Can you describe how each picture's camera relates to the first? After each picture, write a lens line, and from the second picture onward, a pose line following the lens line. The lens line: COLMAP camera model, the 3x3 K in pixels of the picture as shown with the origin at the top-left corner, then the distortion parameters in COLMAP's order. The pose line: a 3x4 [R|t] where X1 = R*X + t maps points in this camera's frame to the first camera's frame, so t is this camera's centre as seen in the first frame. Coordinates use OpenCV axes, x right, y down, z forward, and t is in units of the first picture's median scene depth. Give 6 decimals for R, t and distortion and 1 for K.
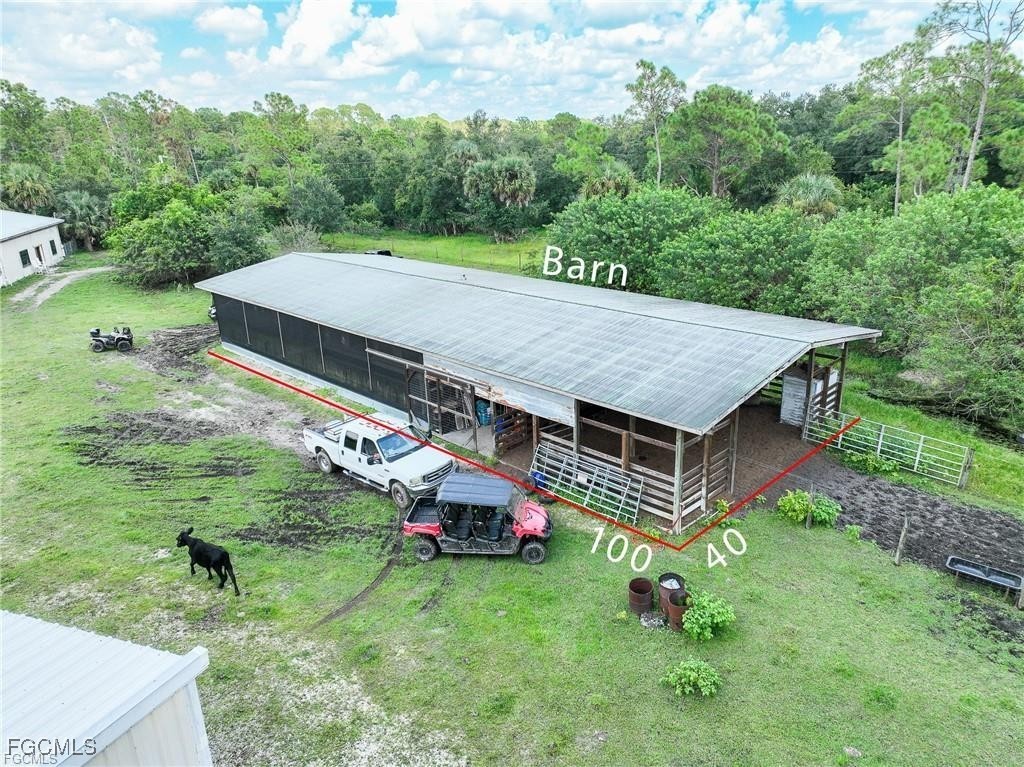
lens RADIAL K [[710.8, 0, 512.0], [0, 710.8, 383.5], [0, 0, 1]] dist [0.000590, 0.018876]
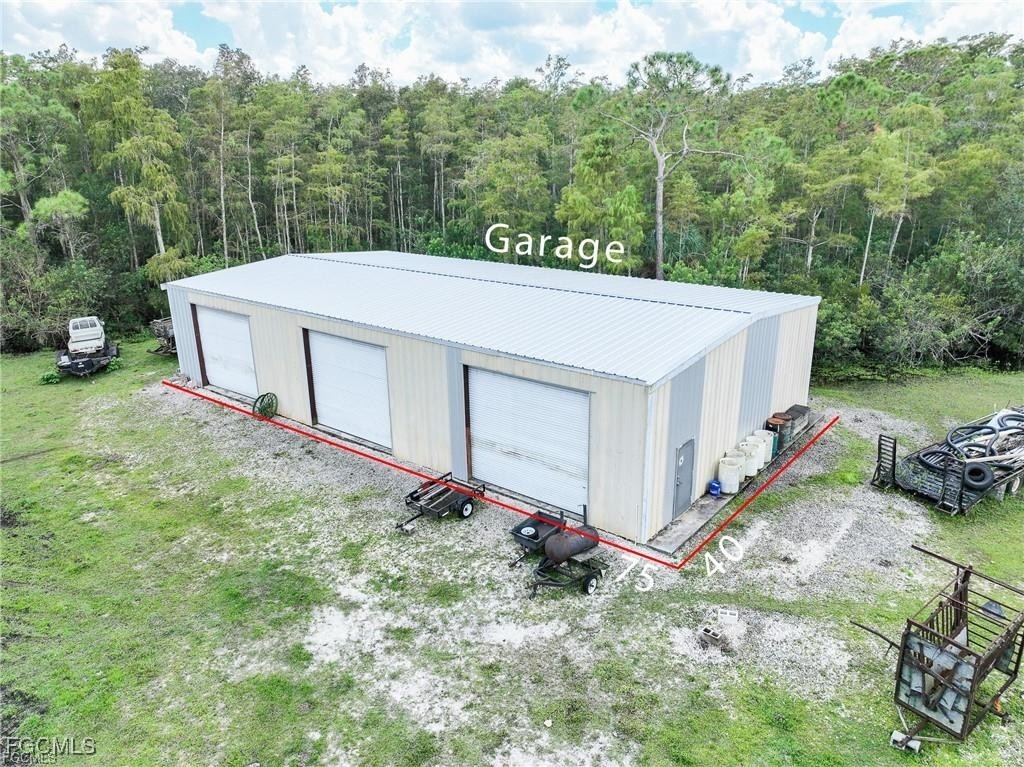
lens RADIAL K [[710.8, 0, 512.0], [0, 710.8, 383.5], [0, 0, 1]] dist [0.000590, 0.018876]
pose [[-0.945384, -0.059205, 0.320538, -0.742995], [0.142783, 0.808786, 0.570507, -0.225728], [-0.293023, 0.585115, -0.756160, 0.793960]]
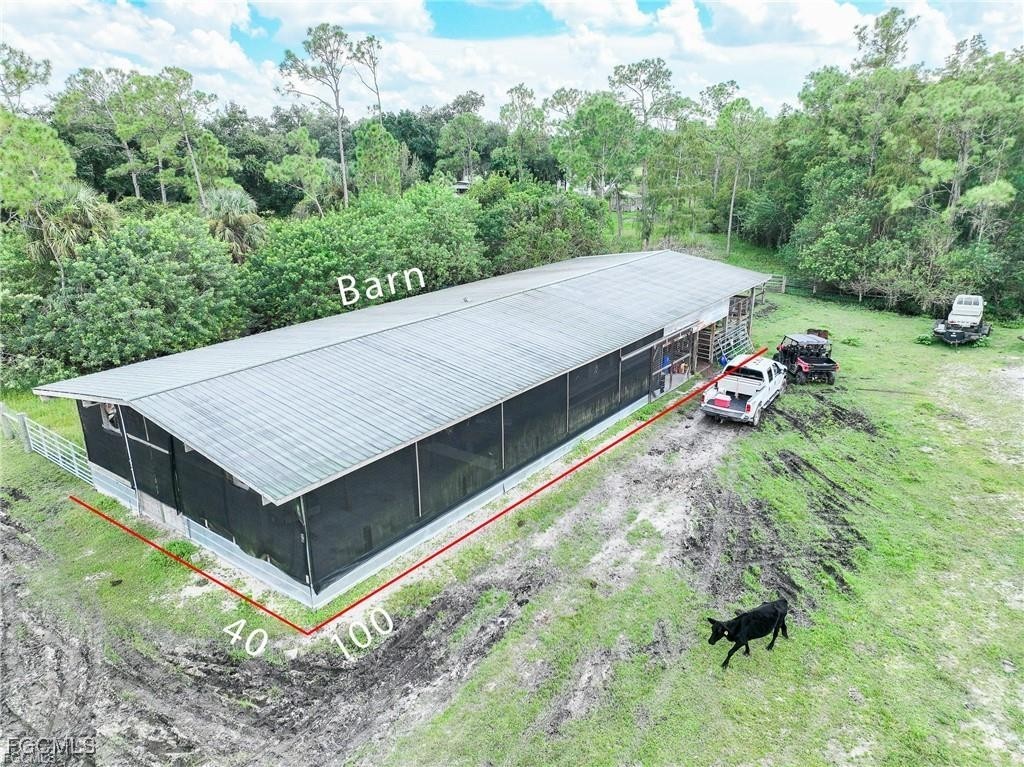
lens RADIAL K [[710.8, 0, 512.0], [0, 710.8, 383.5], [0, 0, 1]] dist [0.000590, 0.018876]
pose [[-0.140168, -0.287374, 0.947507, -0.844129], [0.333089, 0.887493, 0.318447, -0.286273], [-0.932419, 0.360240, -0.028677, 0.906662]]
